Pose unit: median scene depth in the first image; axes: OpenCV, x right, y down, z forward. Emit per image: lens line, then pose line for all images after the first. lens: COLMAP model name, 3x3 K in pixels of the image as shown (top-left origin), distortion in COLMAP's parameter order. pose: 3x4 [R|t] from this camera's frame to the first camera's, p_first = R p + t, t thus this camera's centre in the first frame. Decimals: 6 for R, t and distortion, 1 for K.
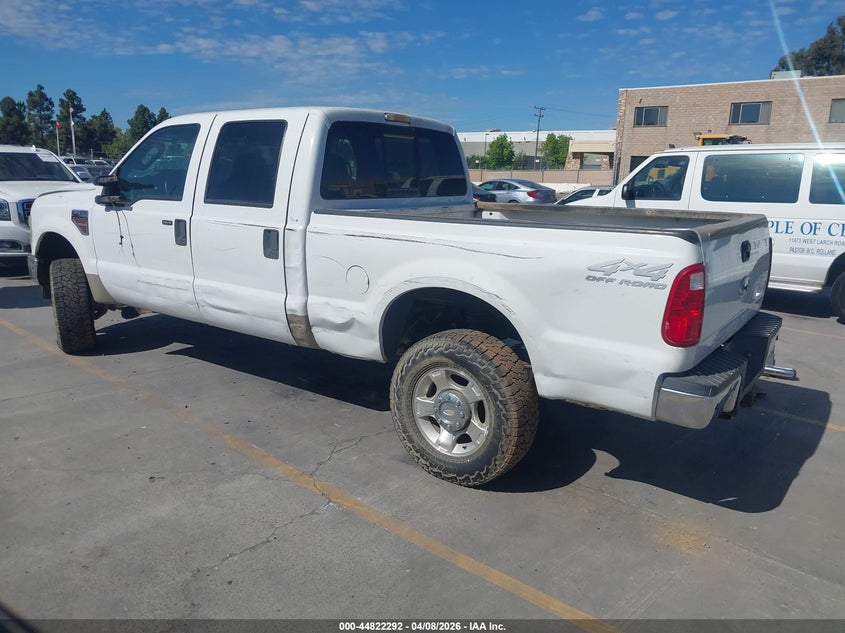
lens RADIAL K [[644.1, 0, 422.5], [0, 644.1, 316.5], [0, 0, 1]] dist [-0.027024, -0.003966]
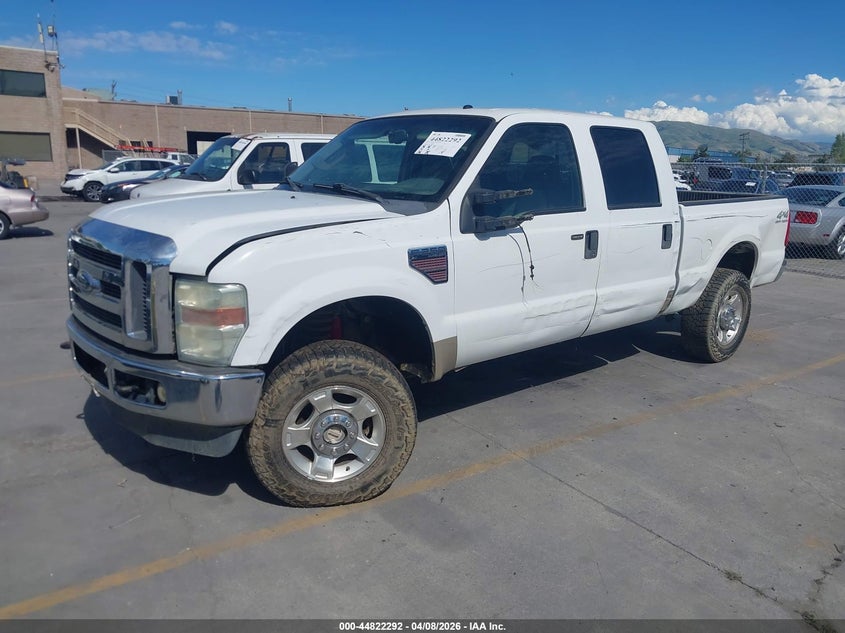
lens RADIAL K [[640.2, 0, 422.2], [0, 640.2, 329.9], [0, 0, 1]] dist [0.007549, -0.000824]
pose [[0.276266, -0.261060, 0.924946, -1.325618], [0.212409, 0.955188, 0.206152, -0.254601], [-0.937315, 0.139514, 0.319338, 0.944565]]
